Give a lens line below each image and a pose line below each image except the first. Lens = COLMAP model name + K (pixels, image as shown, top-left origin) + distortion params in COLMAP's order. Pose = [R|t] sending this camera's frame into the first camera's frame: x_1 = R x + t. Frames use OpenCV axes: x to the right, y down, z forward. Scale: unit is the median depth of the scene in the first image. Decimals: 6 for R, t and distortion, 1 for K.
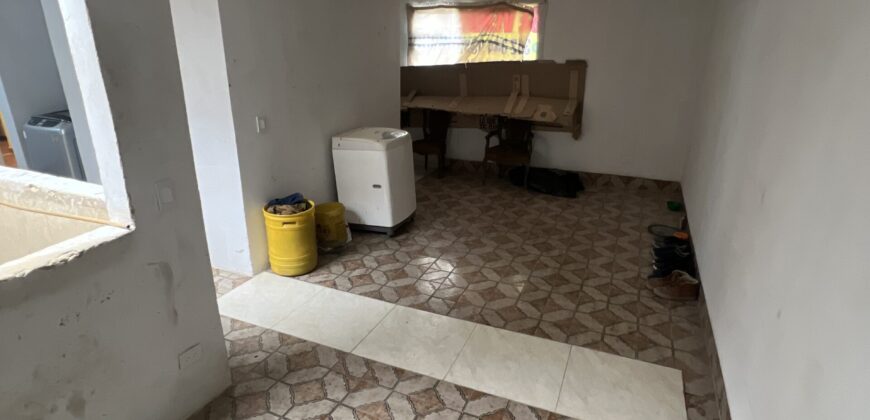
lens RADIAL K [[462.7, 0, 433.5], [0, 462.7, 209.9], [0, 0, 1]] dist [-0.000581, -0.000057]
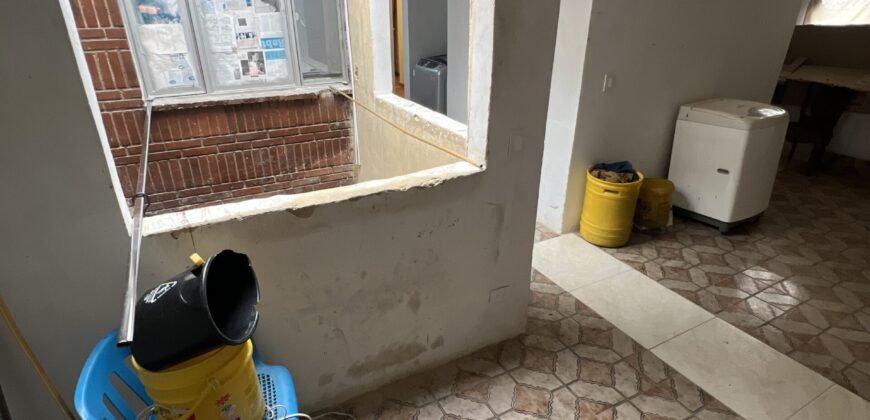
lens RADIAL K [[462.7, 0, 435.9], [0, 462.7, 210.9], [0, 0, 1]] dist [-0.000581, -0.000057]
pose [[0.786442, 0.252577, -0.563662, -0.055136], [-0.203508, 0.967572, 0.149626, -0.001639], [0.583176, -0.002963, 0.812341, 0.026691]]
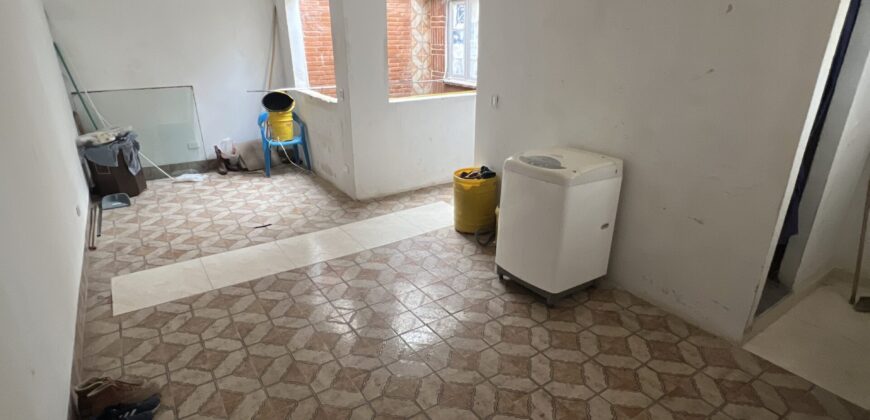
lens RADIAL K [[462.7, 0, 436.1], [0, 462.7, 212.8], [0, 0, 1]] dist [-0.000581, -0.000057]
pose [[-0.538106, 0.303212, -0.786450, 0.713370], [-0.289093, 0.810064, 0.510120, -0.518819], [0.791750, 0.501855, -0.348244, 1.462049]]
